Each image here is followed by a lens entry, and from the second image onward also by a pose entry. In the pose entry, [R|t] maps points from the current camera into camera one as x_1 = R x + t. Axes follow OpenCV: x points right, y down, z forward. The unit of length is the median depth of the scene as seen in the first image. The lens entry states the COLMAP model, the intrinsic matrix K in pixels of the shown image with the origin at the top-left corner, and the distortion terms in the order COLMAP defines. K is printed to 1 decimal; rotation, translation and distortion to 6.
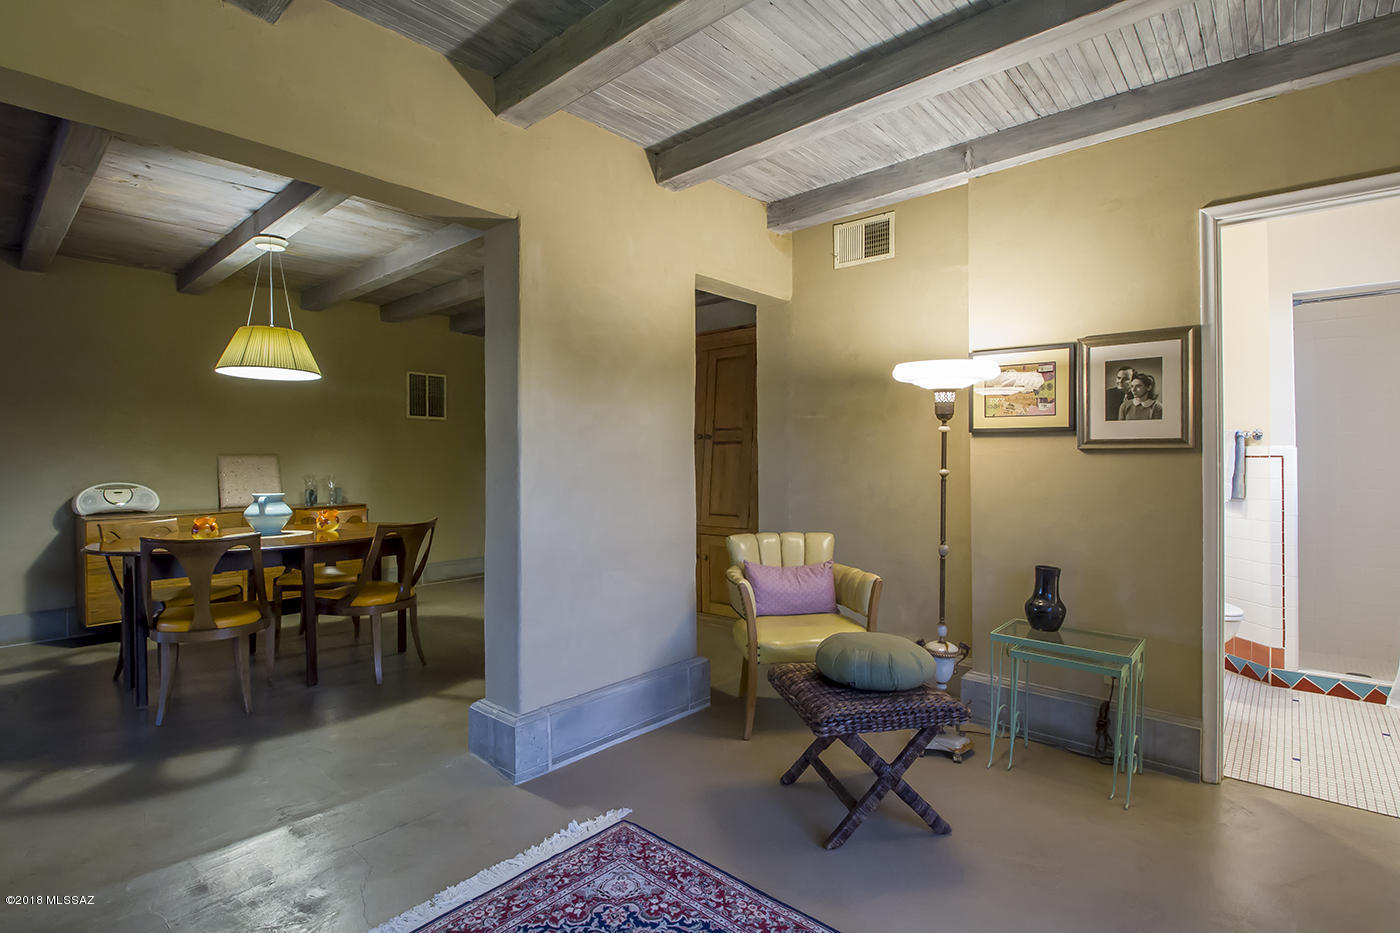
lens RADIAL K [[678.5, 0, 700.0], [0, 678.5, 466.5], [0, 0, 1]] dist [0.010624, -0.000518]
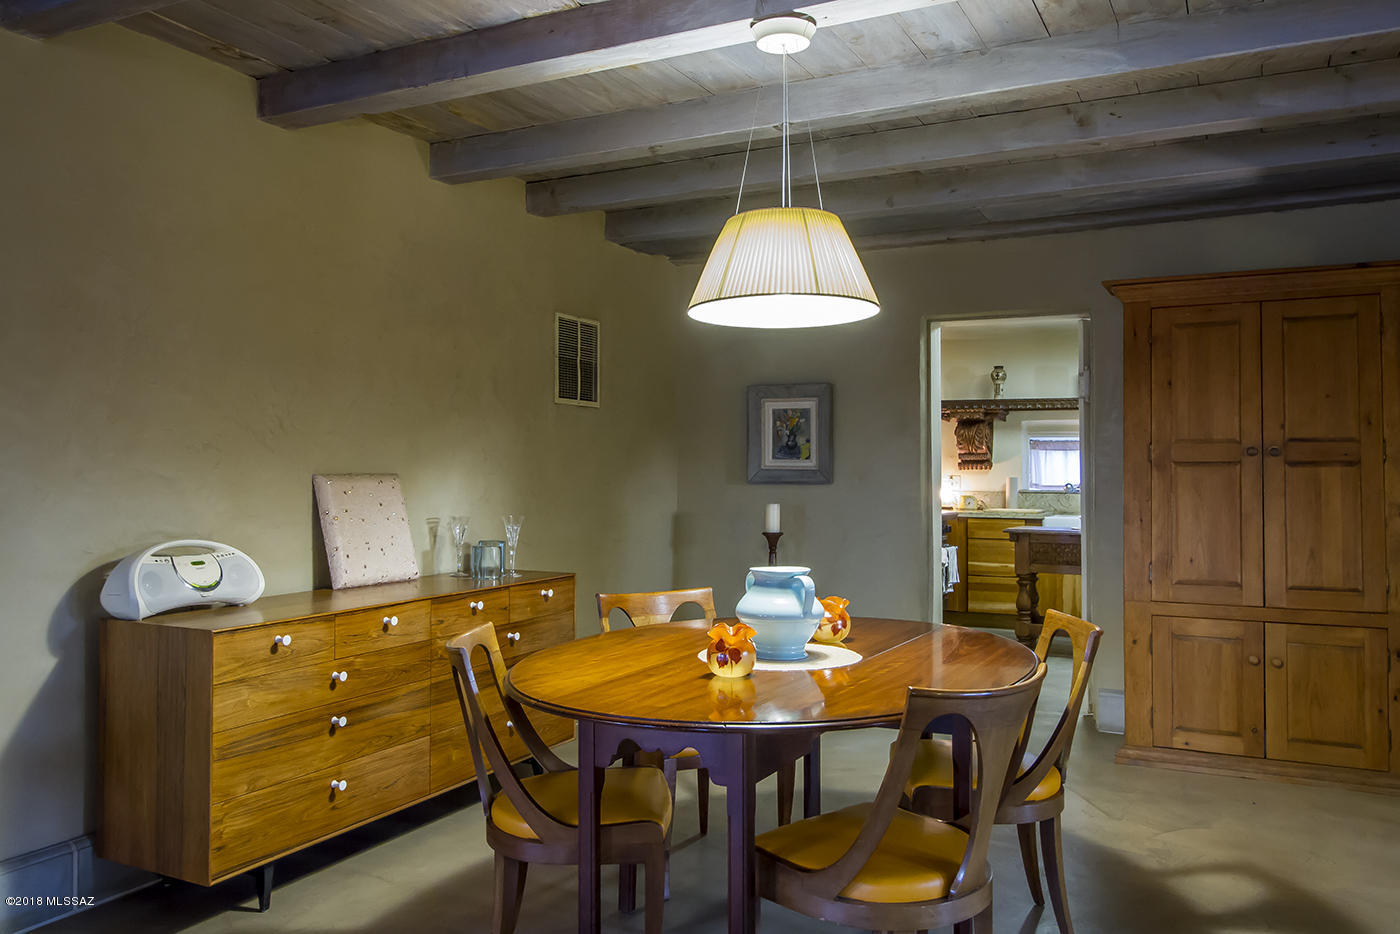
lens RADIAL K [[1066.7, 0, 700.0], [0, 1066.7, 467.0], [0, 0, 1]] dist [0.002648, 0.002790]
pose [[0.962965, 0.010157, 0.269436, -0.716341], [-0.005940, 0.999847, -0.016465, -0.013317], [-0.269561, 0.014255, 0.962878, 0.257868]]
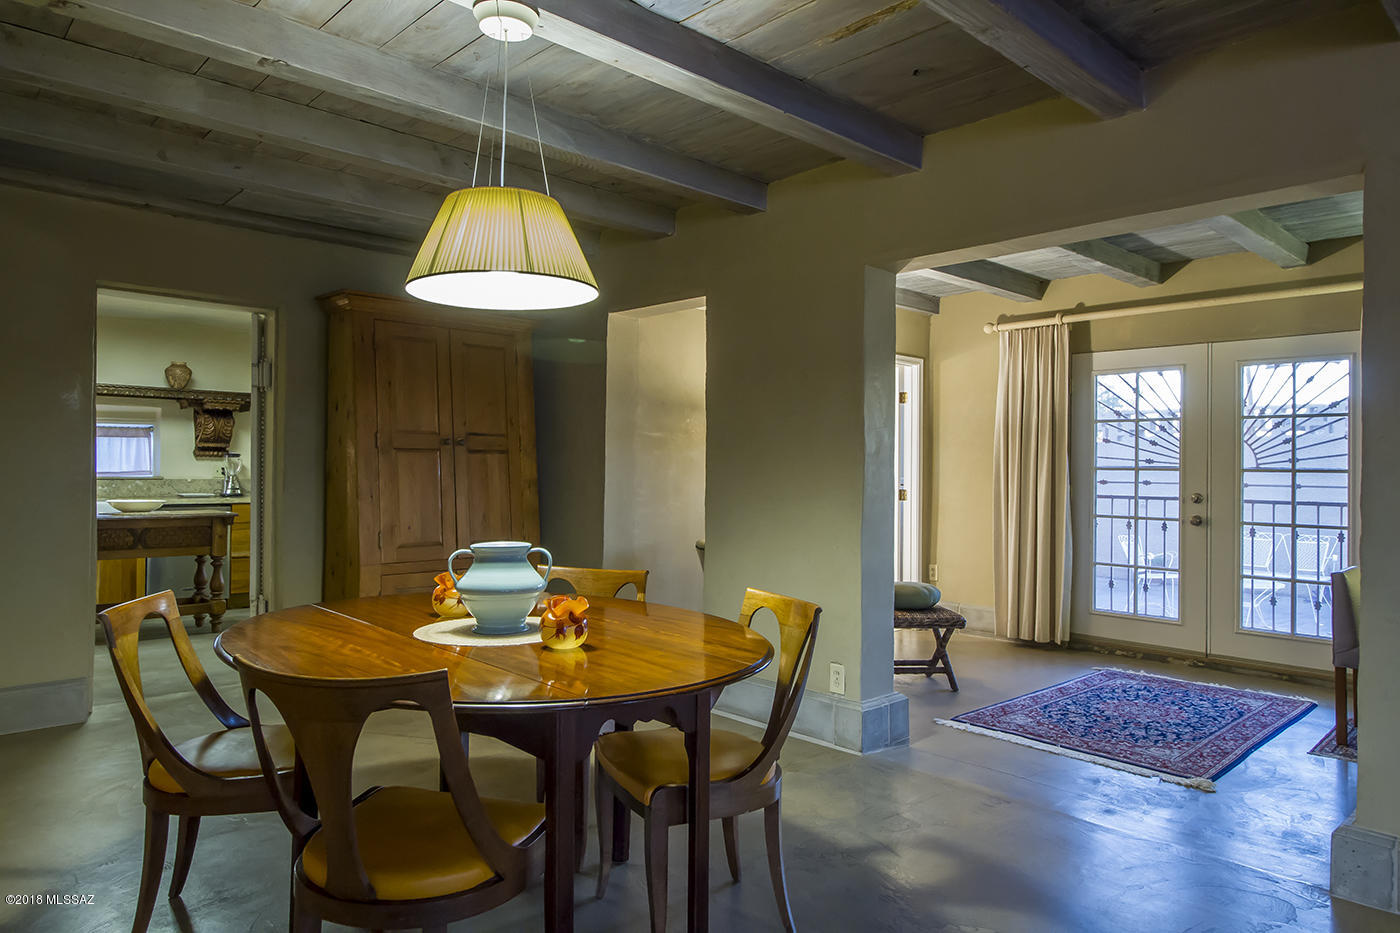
lens RADIAL K [[887.4, 0, 700.0], [0, 887.4, 466.5], [0, 0, 1]] dist [0.004615, 0.001872]
pose [[0.088324, 0.008303, 0.996057, -0.989906], [-0.002219, 0.999964, -0.008139, -0.009019], [-0.996089, -0.001491, 0.088340, 0.646236]]
